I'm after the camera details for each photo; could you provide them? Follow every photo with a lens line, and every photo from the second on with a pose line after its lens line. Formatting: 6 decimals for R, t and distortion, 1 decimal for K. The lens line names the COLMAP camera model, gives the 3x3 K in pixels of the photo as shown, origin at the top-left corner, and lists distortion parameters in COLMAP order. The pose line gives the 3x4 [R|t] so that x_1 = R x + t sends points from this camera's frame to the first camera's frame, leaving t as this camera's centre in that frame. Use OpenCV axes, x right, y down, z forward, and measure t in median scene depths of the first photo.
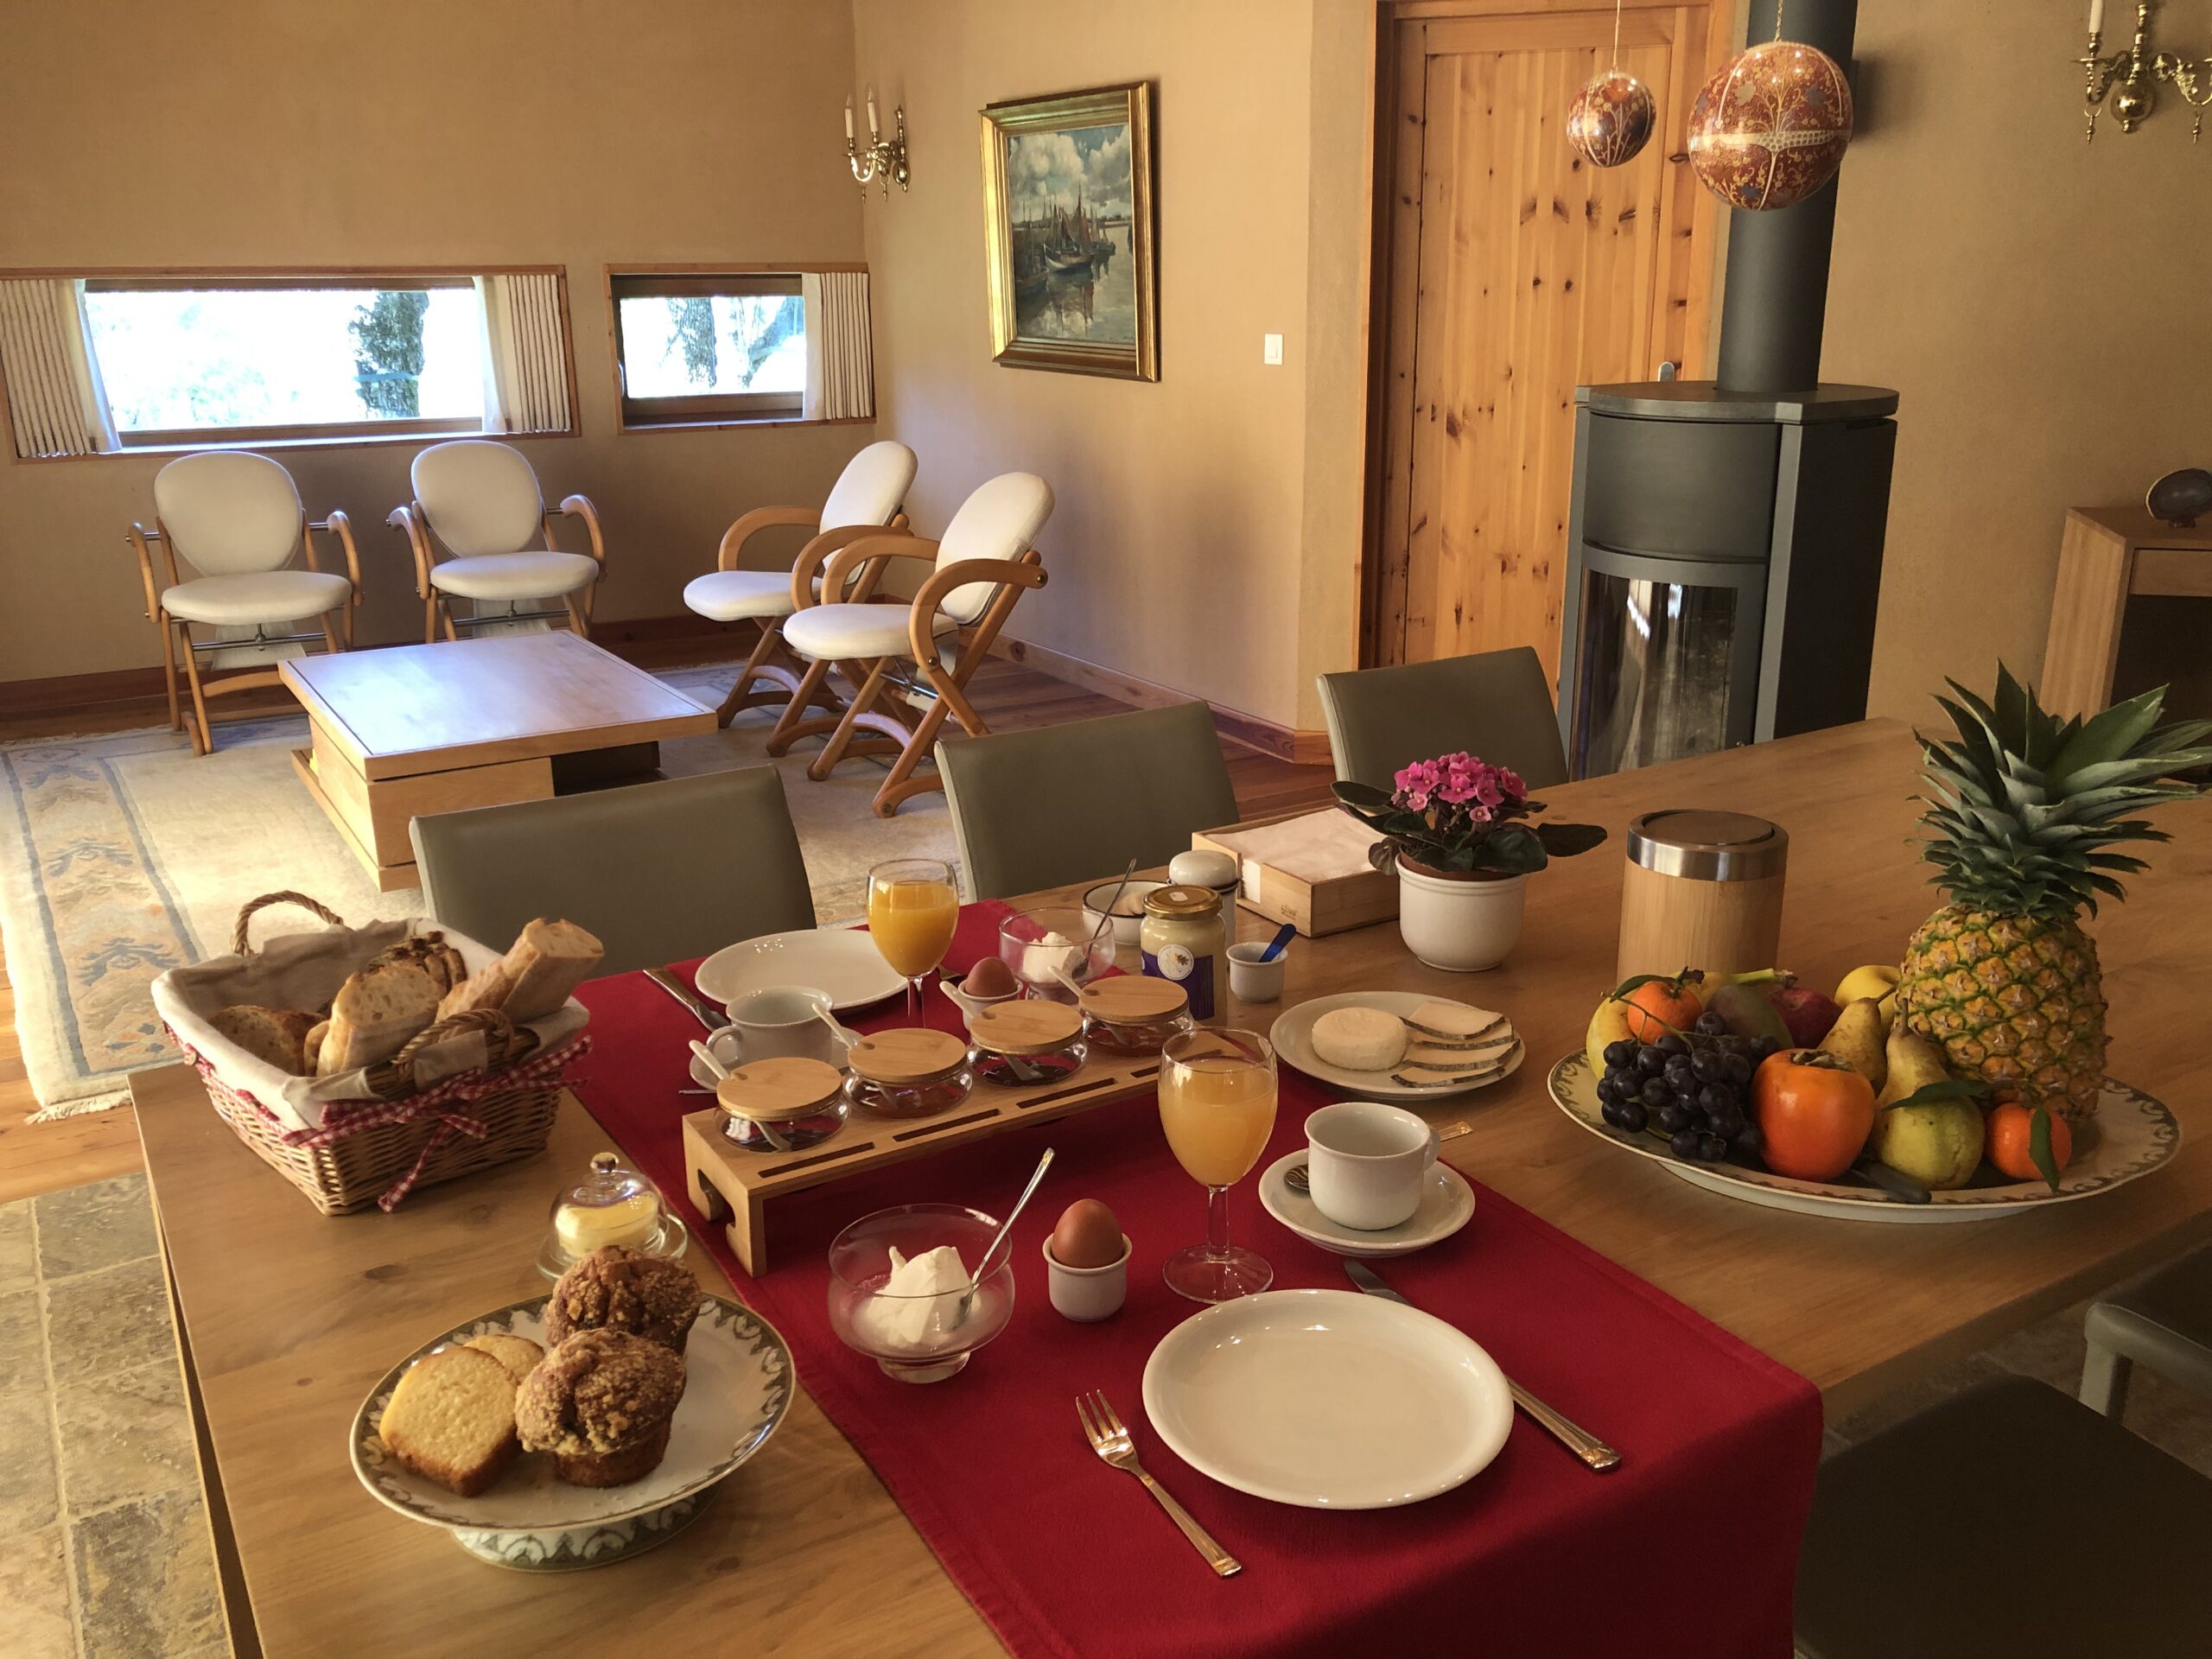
lens RADIAL K [[1810.2, 0, 1105.1], [0, 1810.2, 832.0], [0, 0, 1]] dist [0.008048, -0.045592]
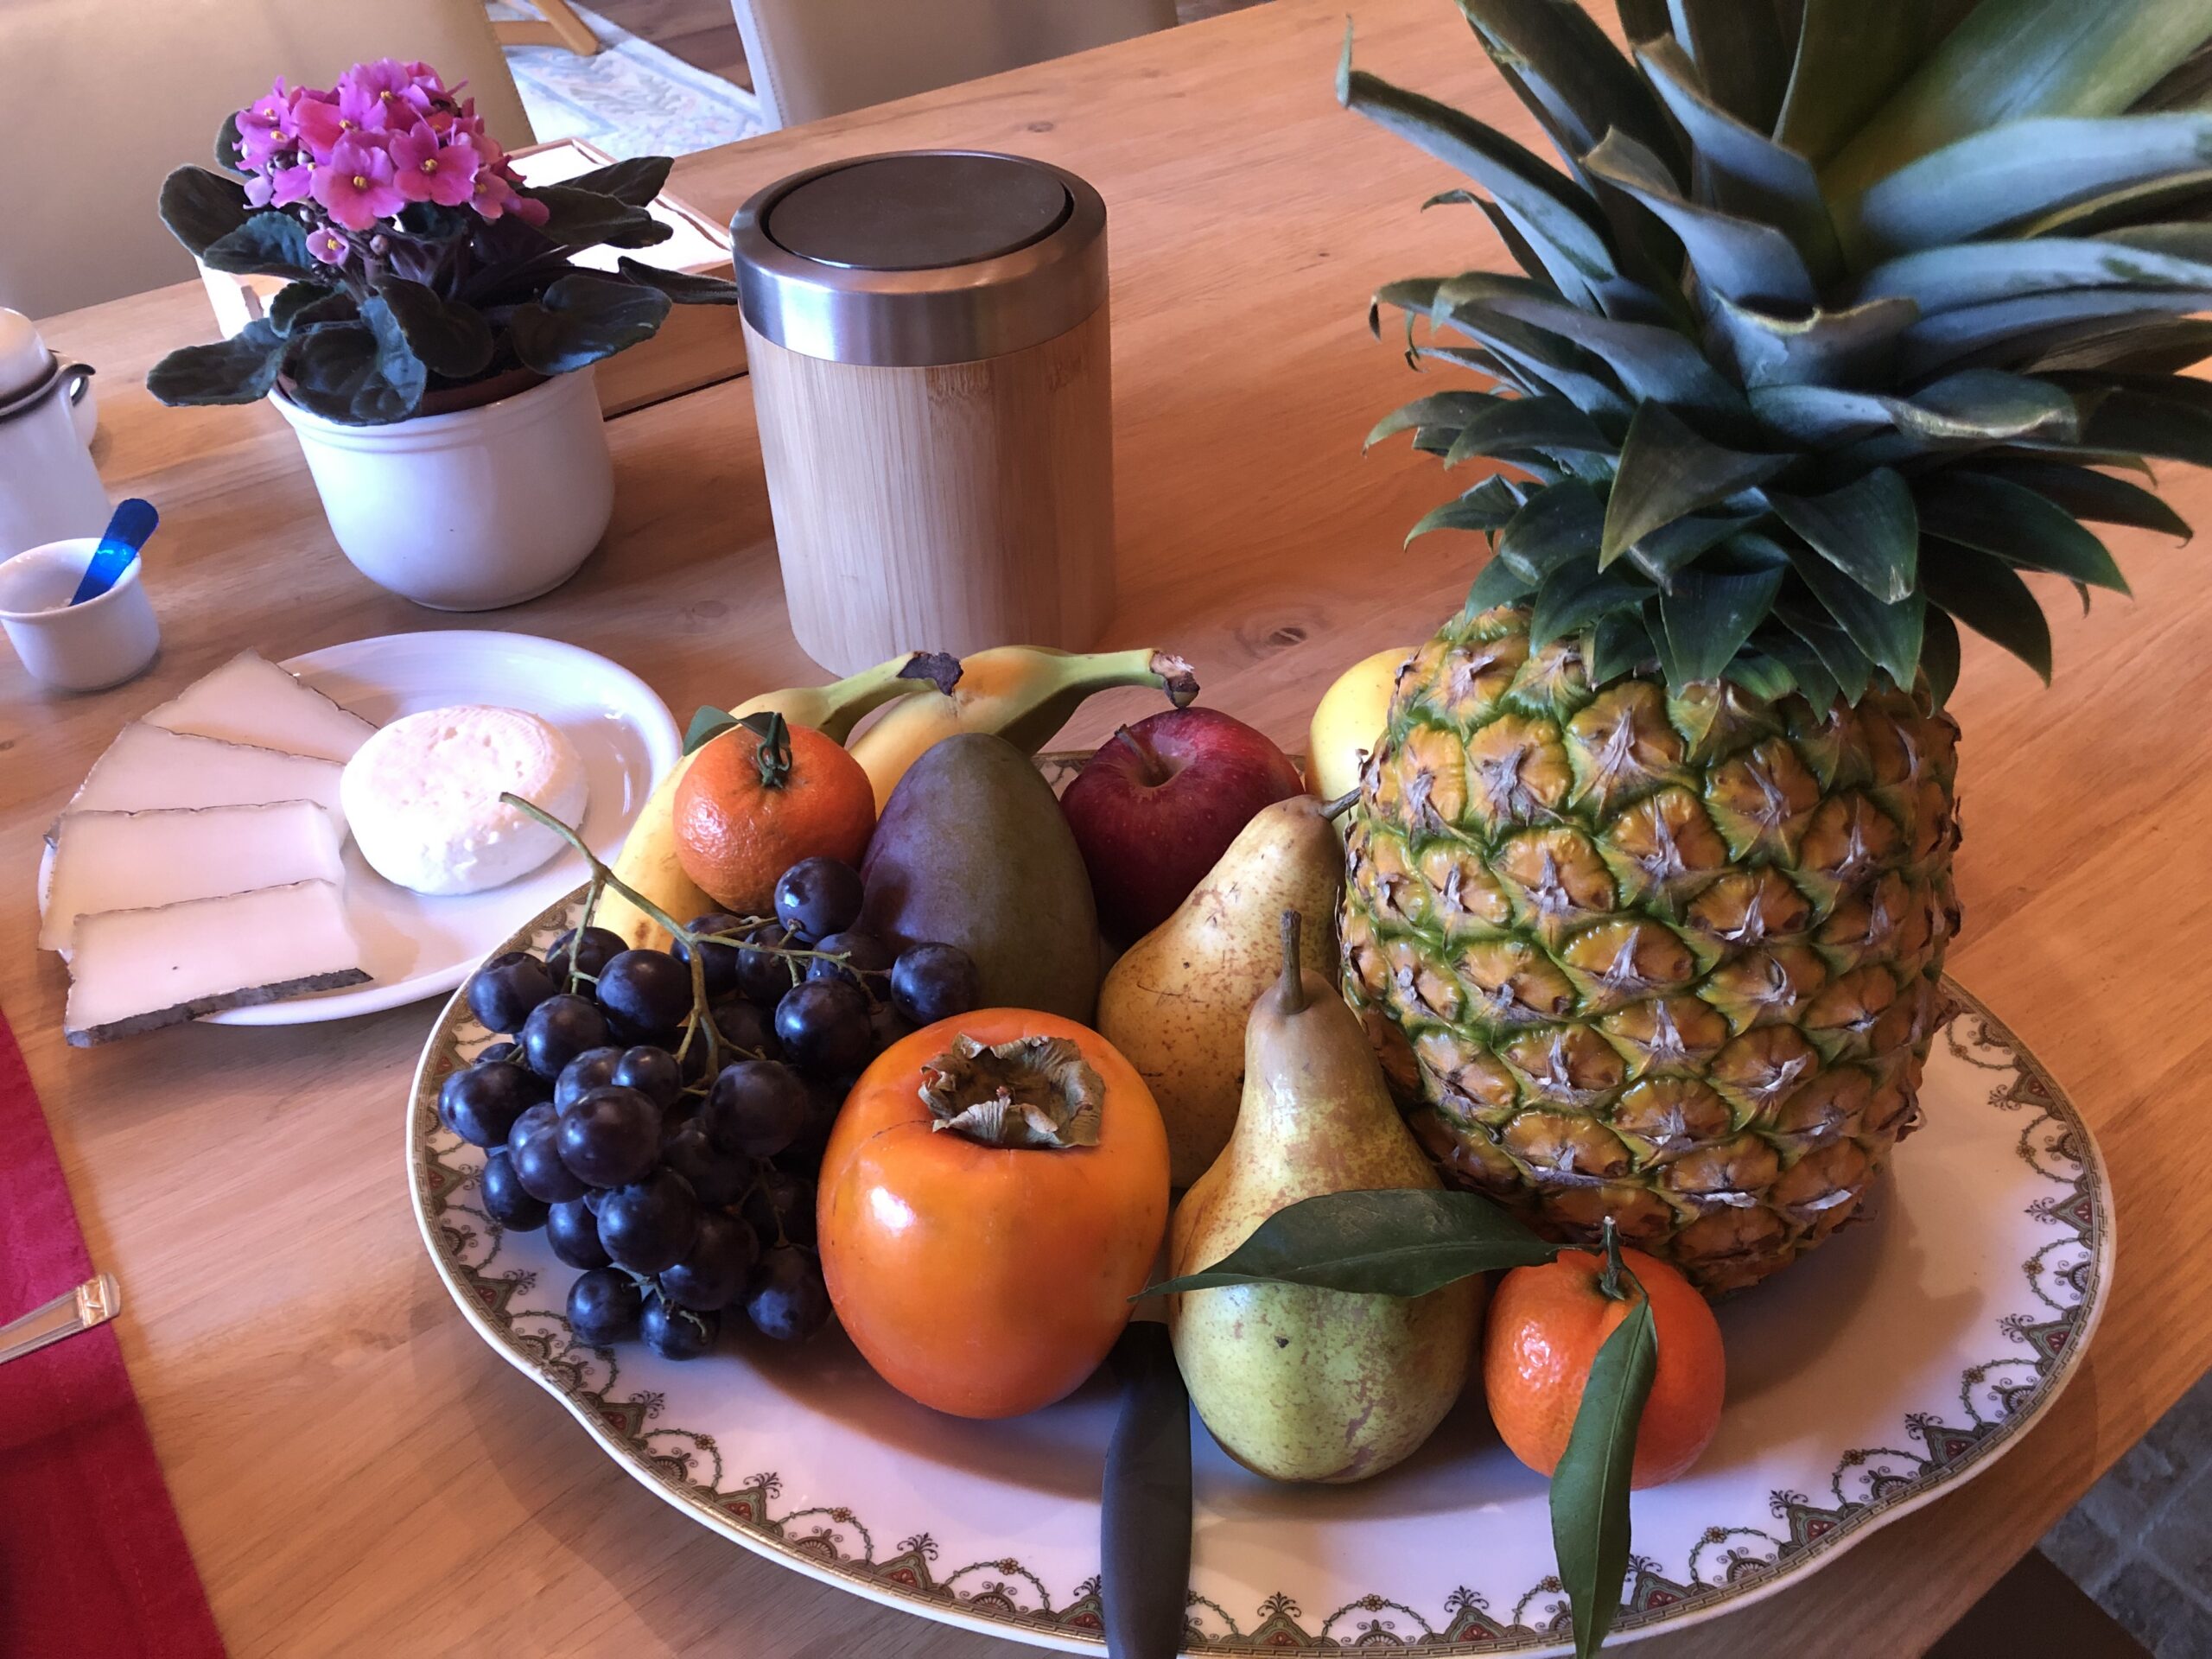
lens RADIAL K [[1810.2, 0, 1107.4], [0, 1810.2, 834.0], [0, 0, 1]] dist [0.008048, -0.045592]
pose [[0.999412, 0.010445, -0.032663, 0.427539], [0.003307, 0.918688, 0.394970, -0.044264], [0.034133, -0.394845, 0.918113, 0.730608]]
